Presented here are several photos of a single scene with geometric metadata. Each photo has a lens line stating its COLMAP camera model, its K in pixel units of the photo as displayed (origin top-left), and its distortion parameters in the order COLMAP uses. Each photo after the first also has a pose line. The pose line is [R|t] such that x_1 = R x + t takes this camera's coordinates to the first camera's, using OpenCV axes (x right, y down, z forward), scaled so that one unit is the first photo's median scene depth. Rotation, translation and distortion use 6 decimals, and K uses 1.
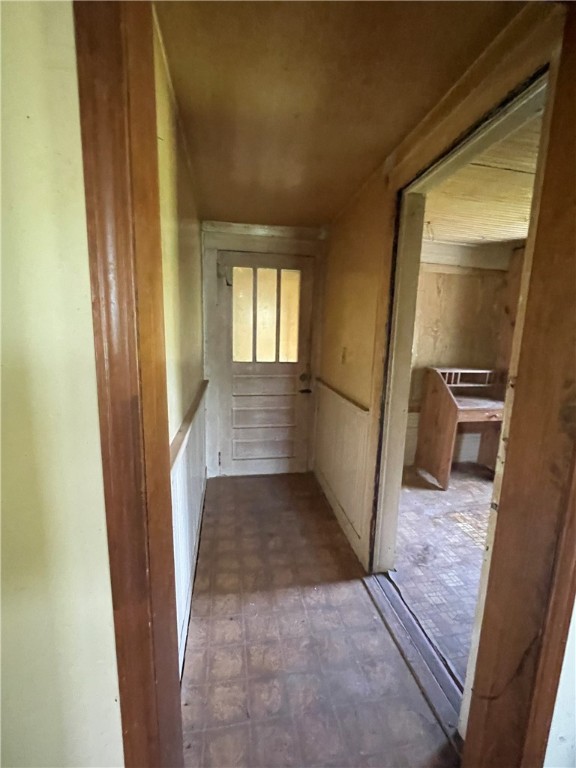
lens RADIAL K [[330.9, 0, 288.0], [0, 330.9, 384.0], [0, 0, 1]] dist [-0.000760, -0.000090]
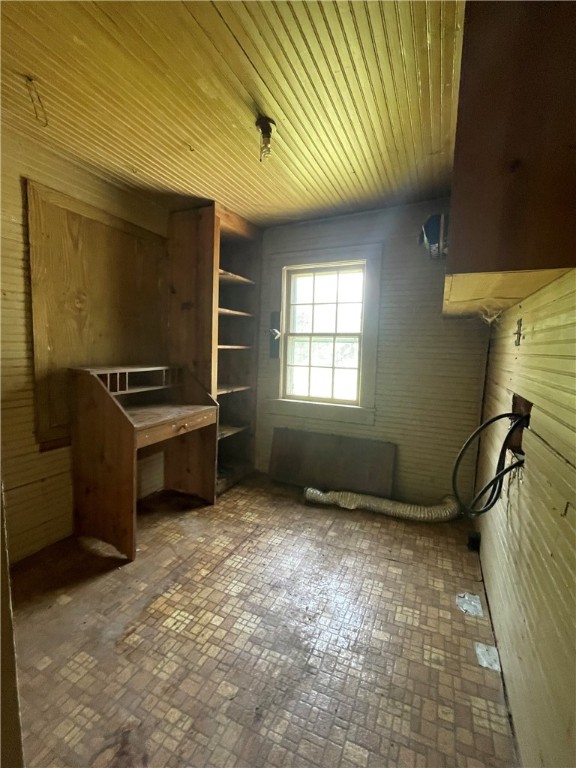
lens RADIAL K [[330.9, 0, 288.0], [0, 330.9, 384.0], [0, 0, 1]] dist [-0.000760, -0.000090]
pose [[0.568428, -0.107537, 0.815675, 0.160540], [0.117873, 0.991838, 0.048619, -0.005302], [-0.814245, 0.068509, 0.576464, 0.360888]]
